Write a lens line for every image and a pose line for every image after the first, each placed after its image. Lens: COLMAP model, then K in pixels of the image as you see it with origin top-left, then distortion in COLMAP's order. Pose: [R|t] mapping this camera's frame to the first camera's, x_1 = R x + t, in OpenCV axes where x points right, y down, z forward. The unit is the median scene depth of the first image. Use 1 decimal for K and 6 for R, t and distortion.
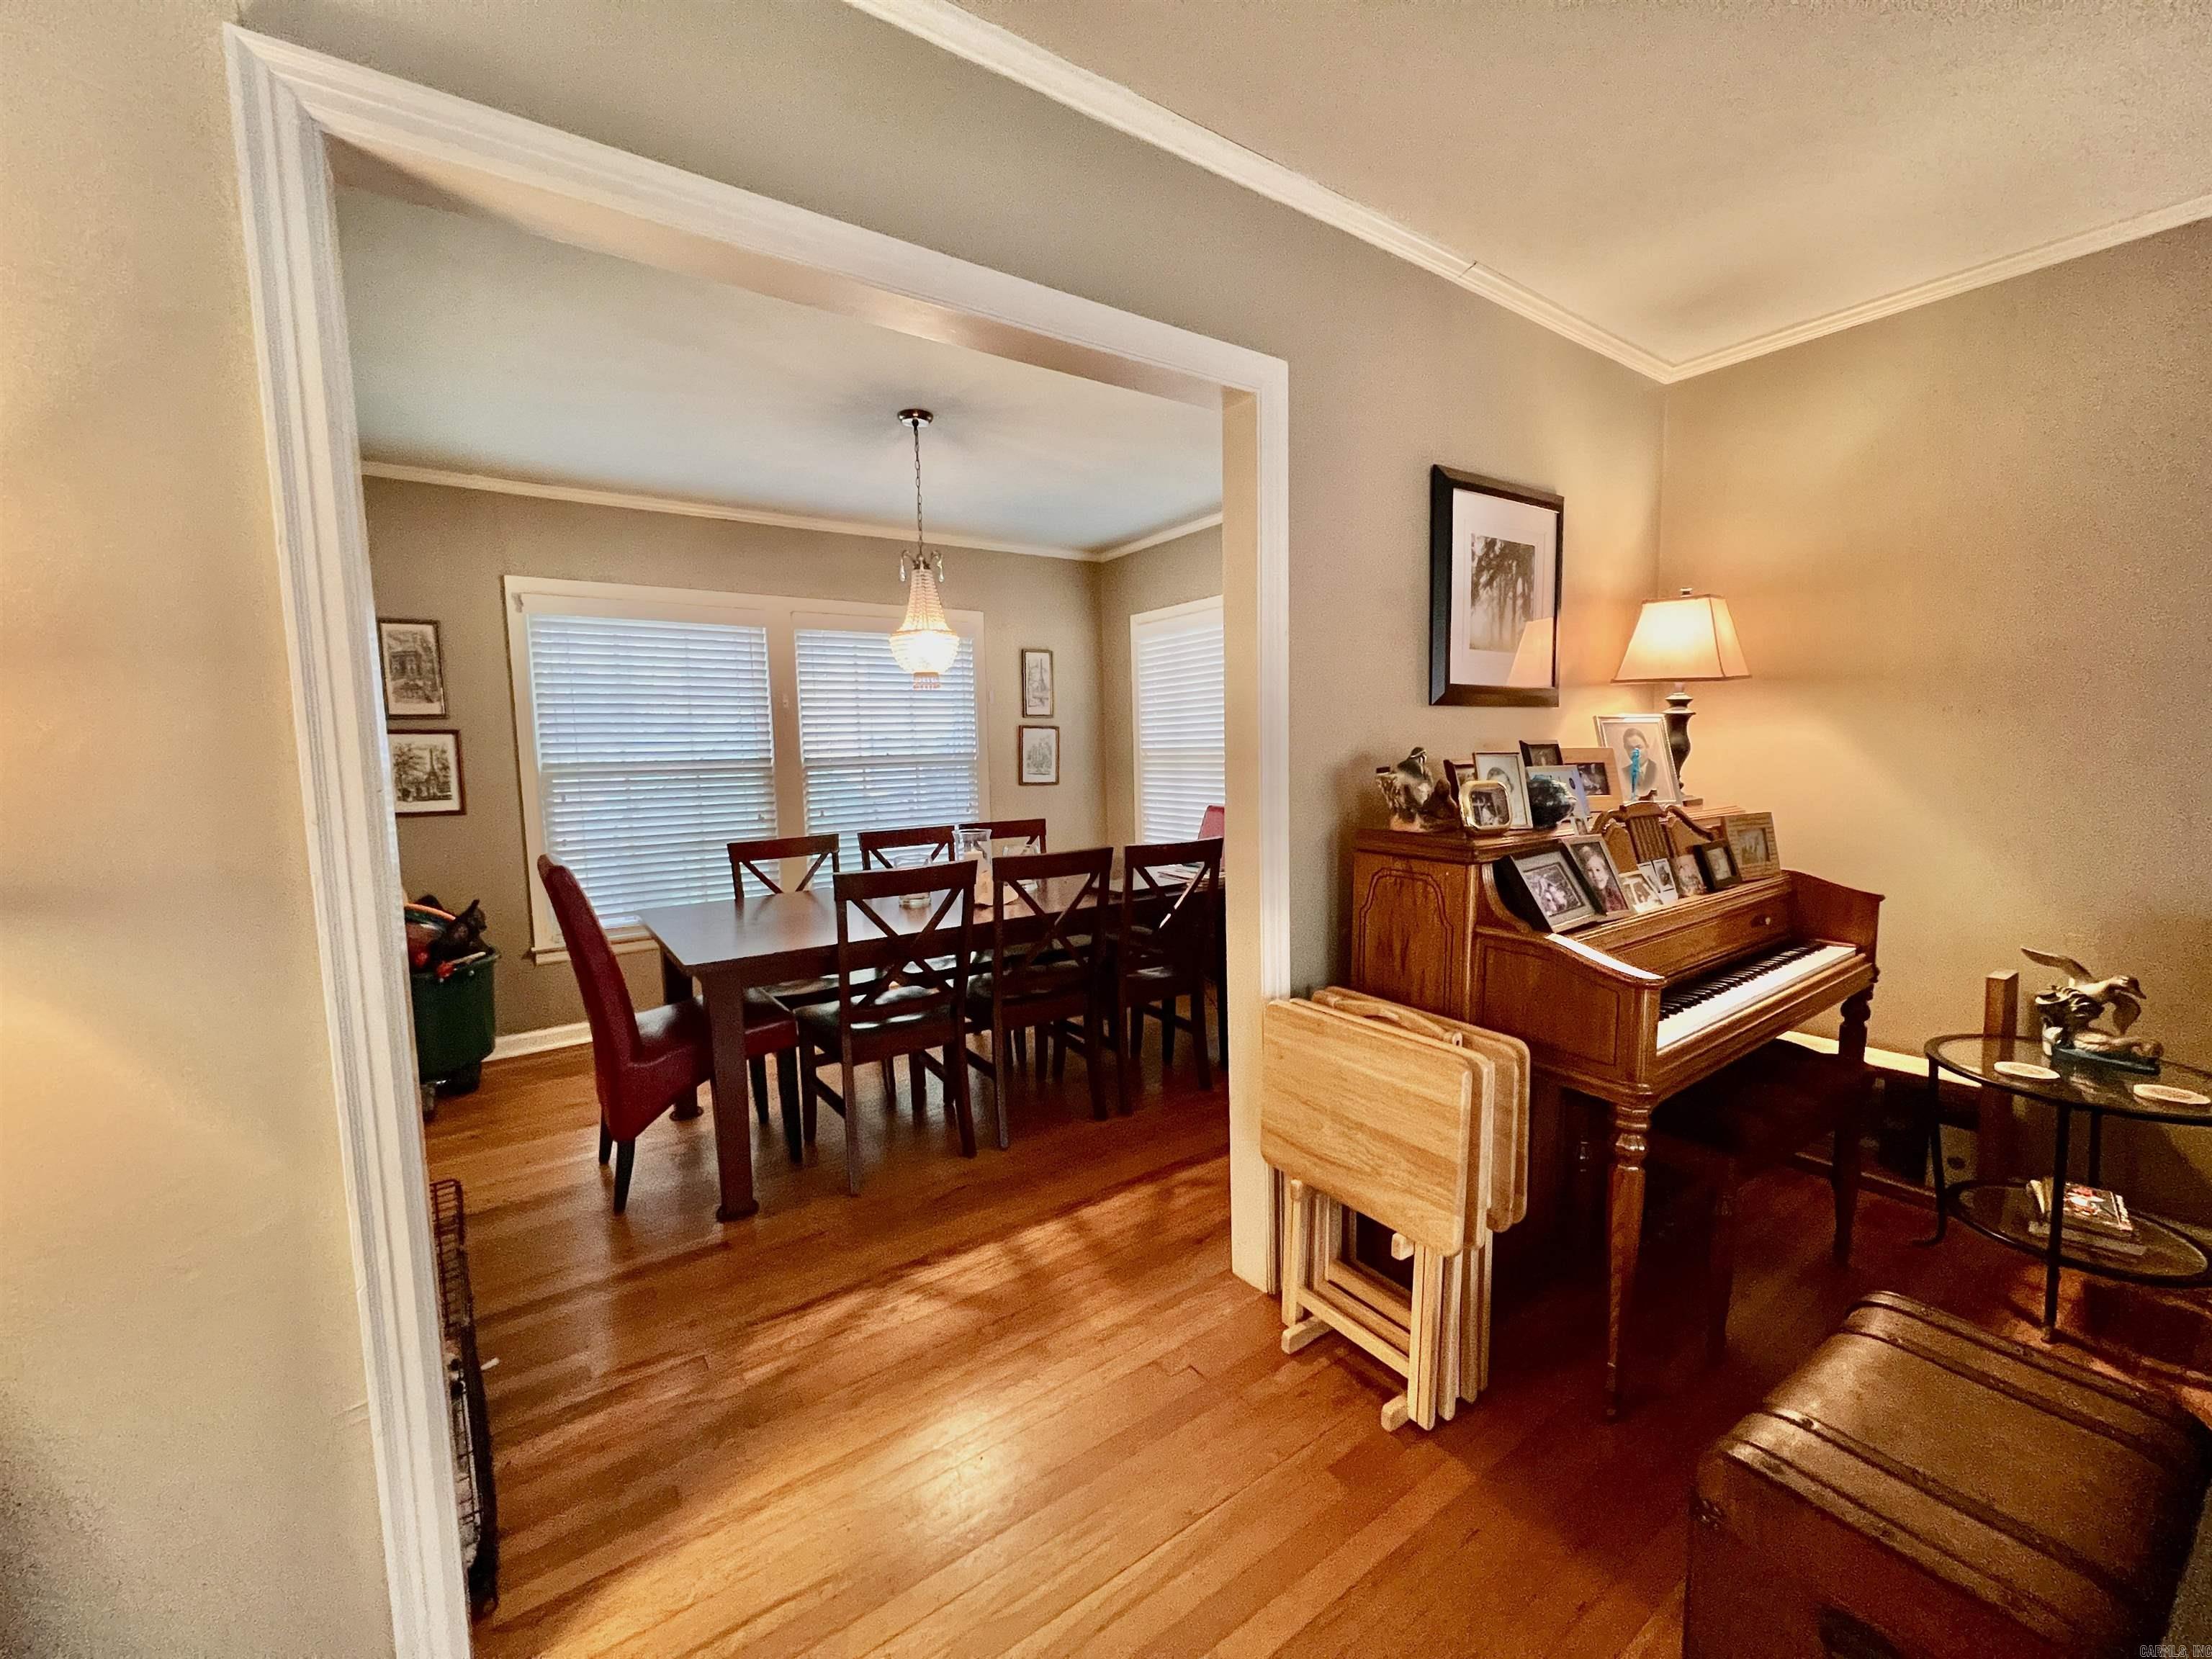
lens RADIAL K [[886.3, 0, 1103.4], [0, 886.3, 828.1], [0, 0, 1]] dist [-0.001927, 0.001275]
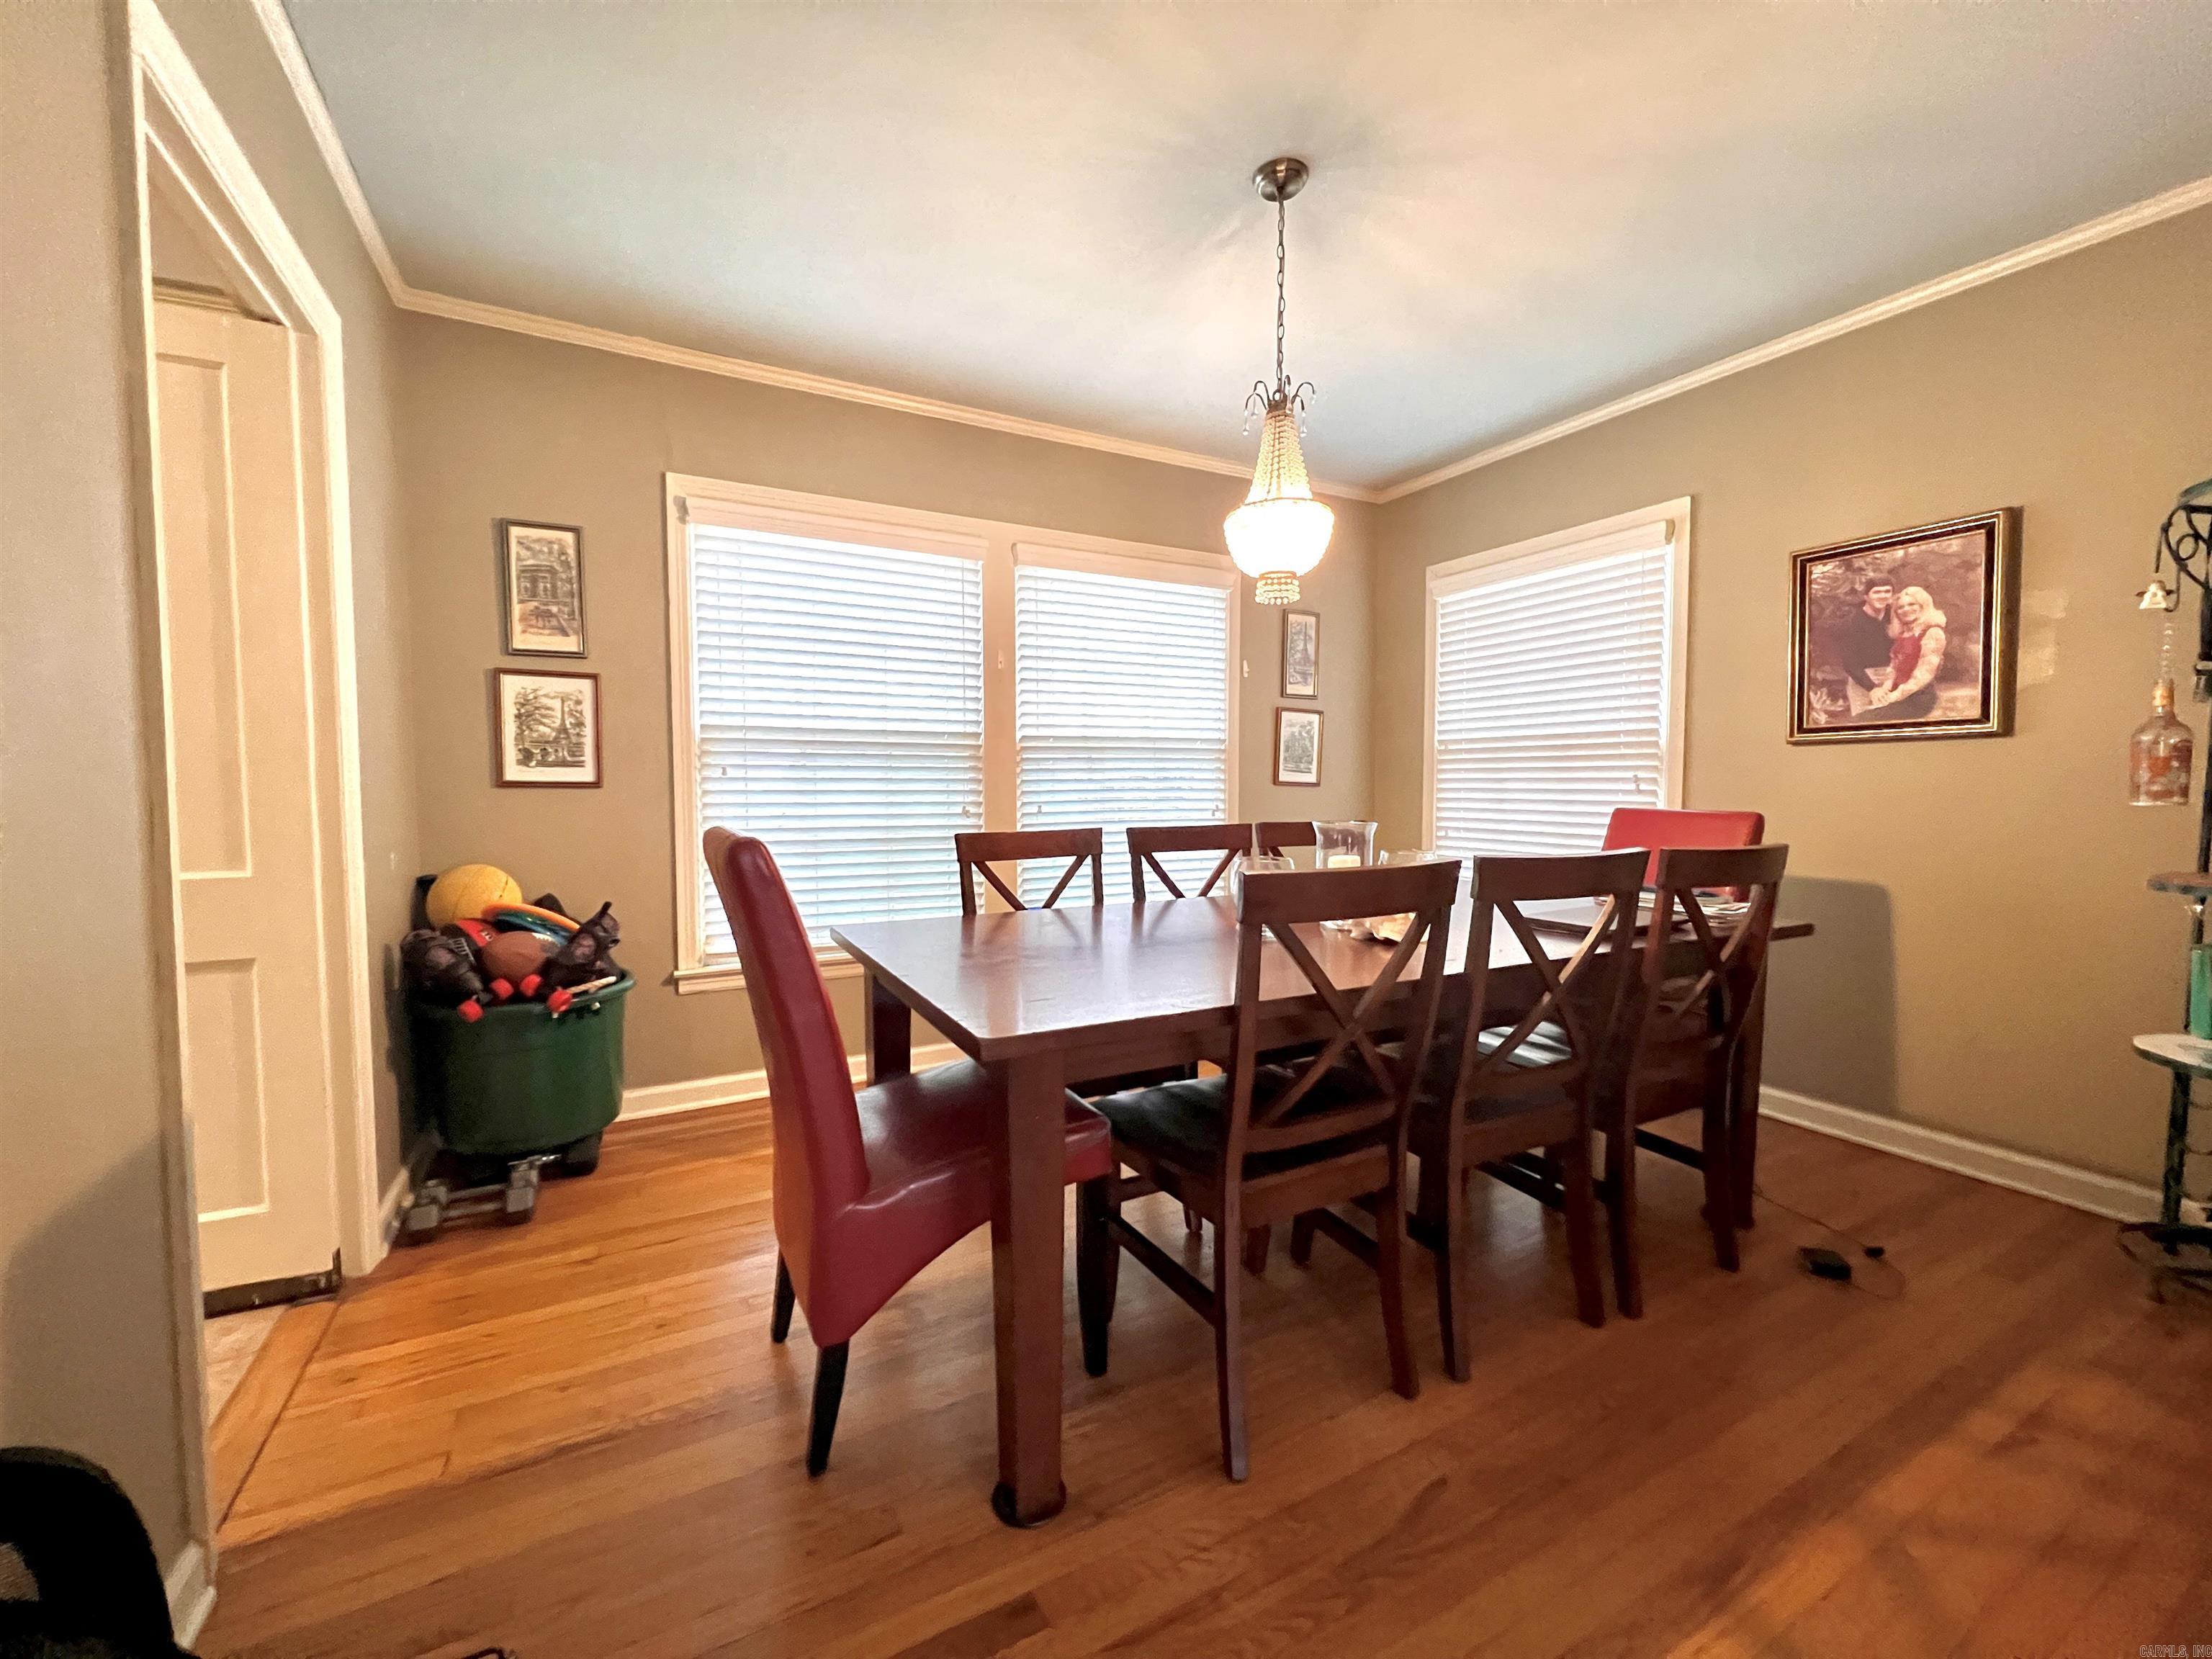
lens RADIAL K [[886.3, 0, 1099.6], [0, 886.3, 829.8], [0, 0, 1]] dist [-0.001927, 0.001275]
pose [[0.992709, 0.027743, -0.117297, -0.221852], [-0.032292, 0.998791, -0.037064, 0.034304], [0.116127, 0.040581, 0.992405, 0.319359]]
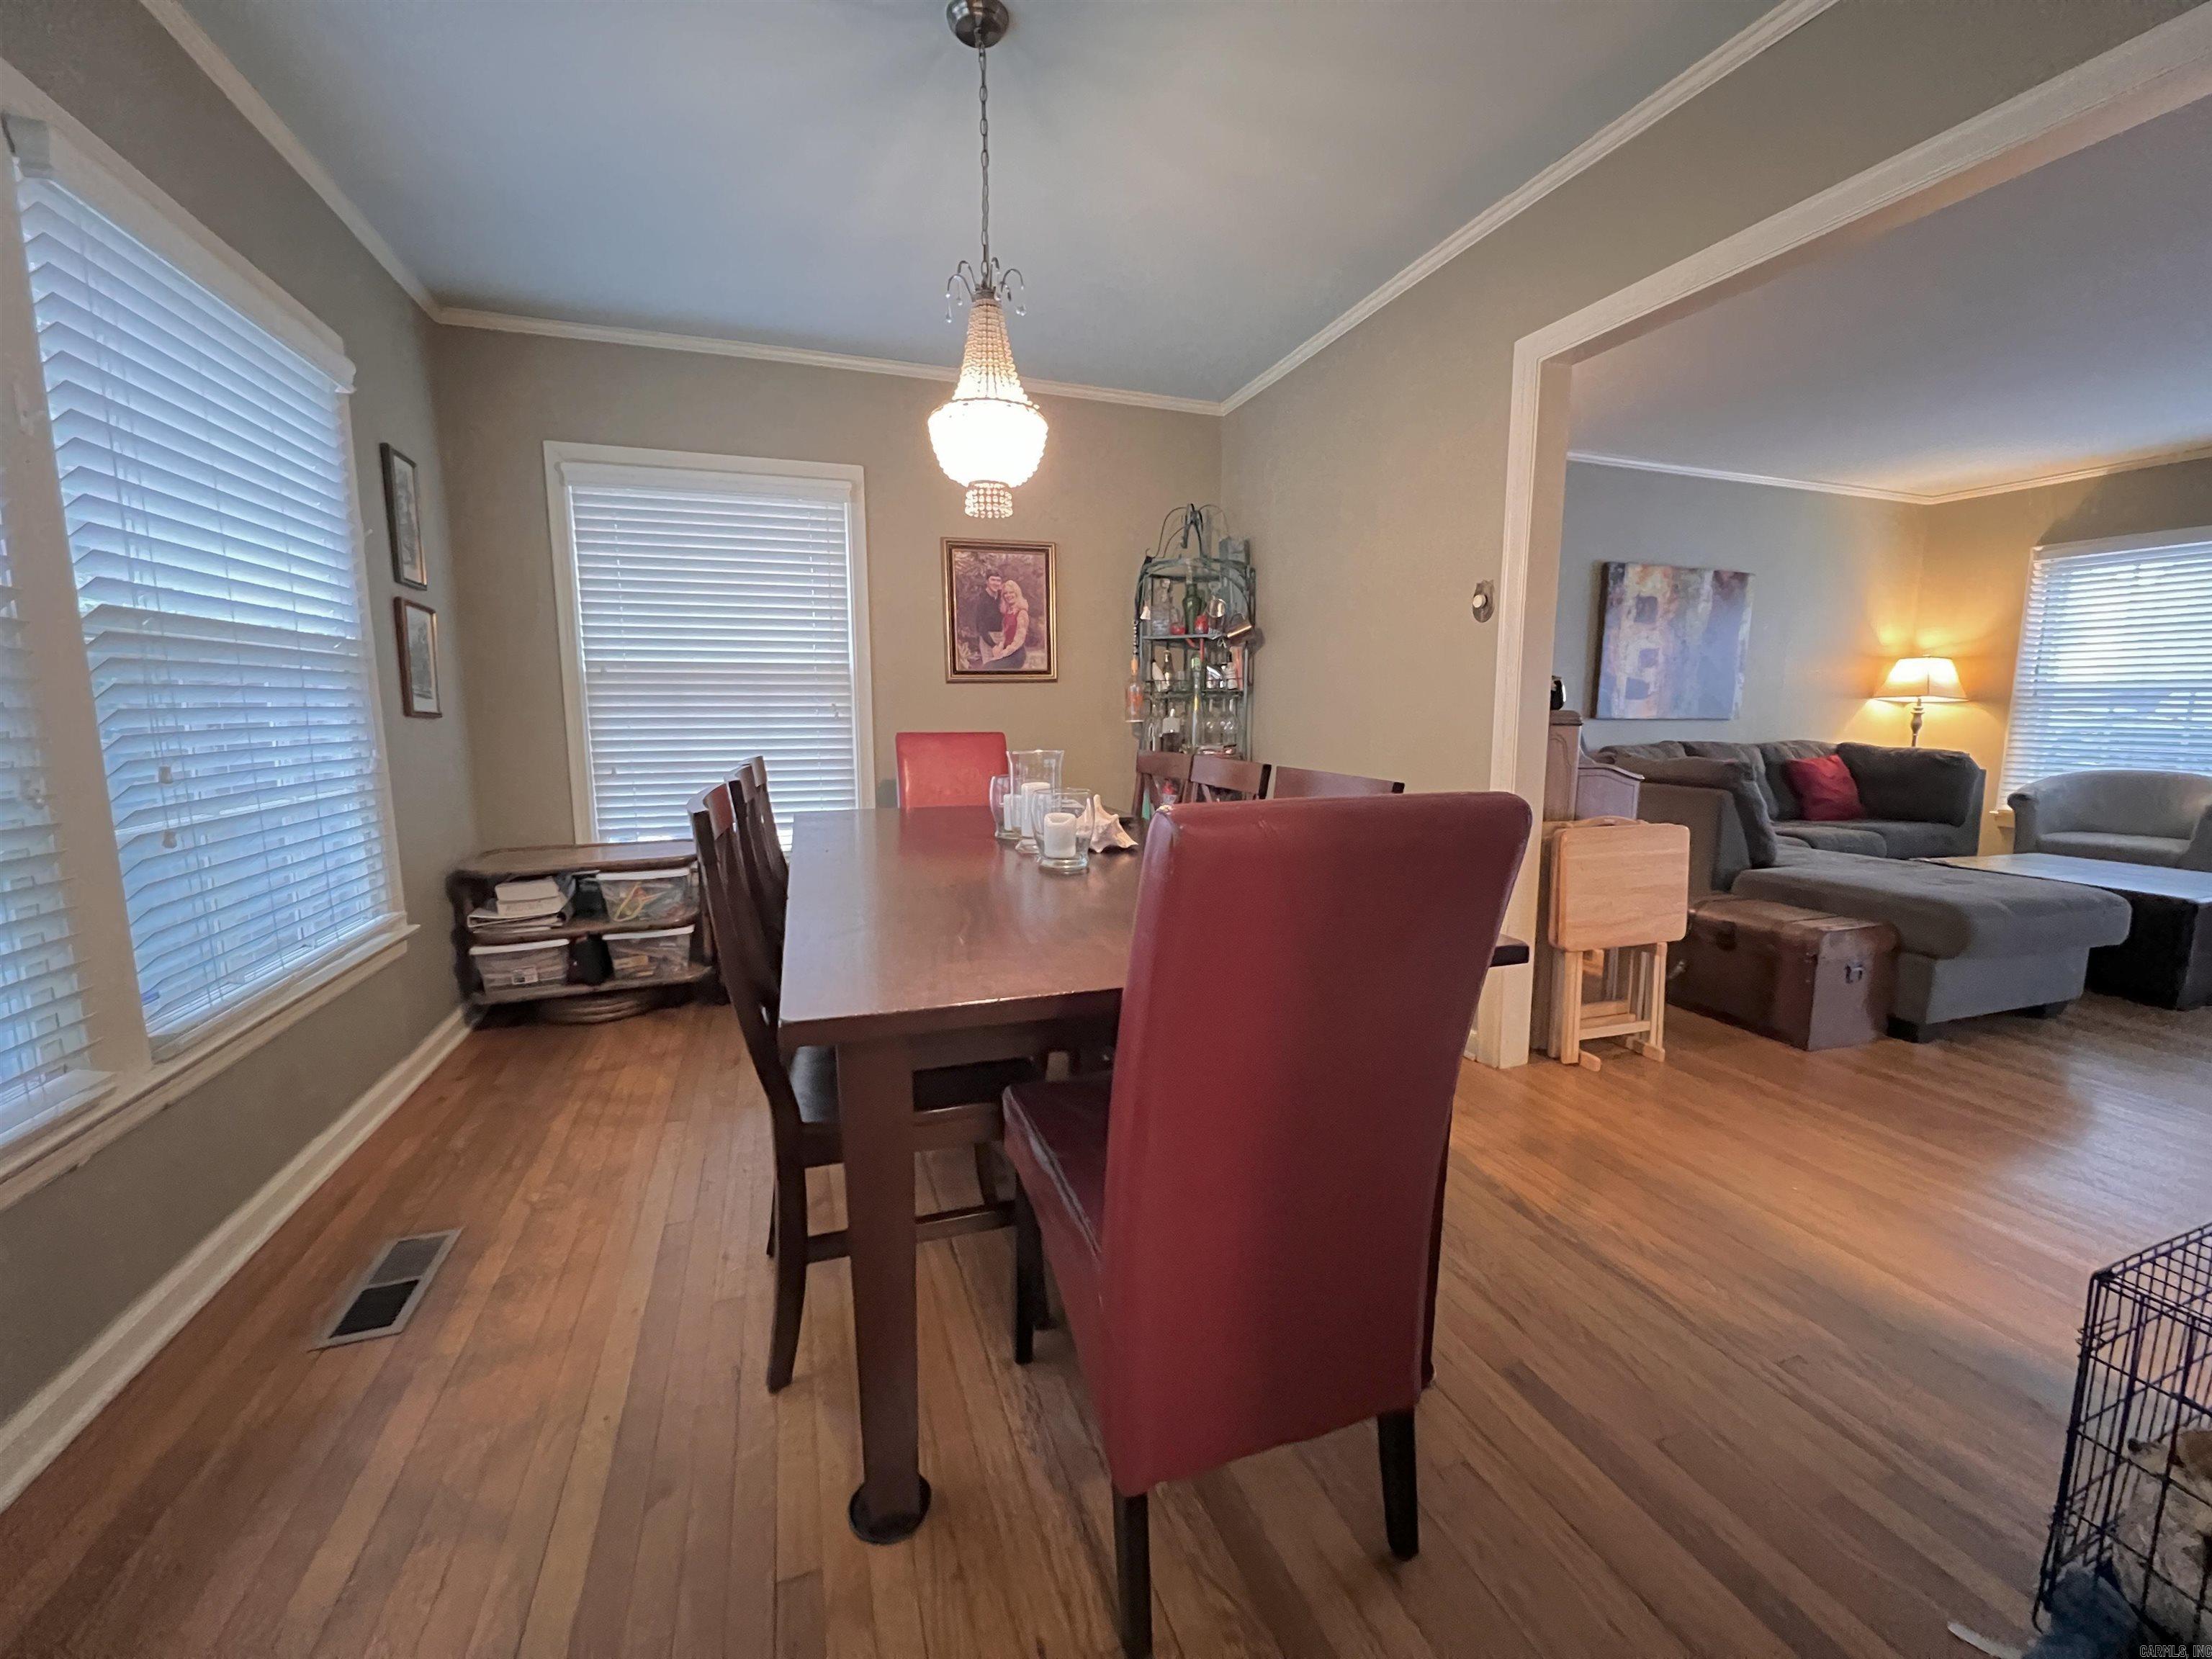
lens RADIAL K [[886.3, 0, 1095.4], [0, 886.3, 826.8], [0, 0, 1]] dist [-0.001927, 0.001275]
pose [[0.278890, -0.111852, 0.953787, -0.686142], [0.085931, 0.992116, 0.091221, 0.001321], [-0.956471, 0.056519, 0.286302, 0.691268]]
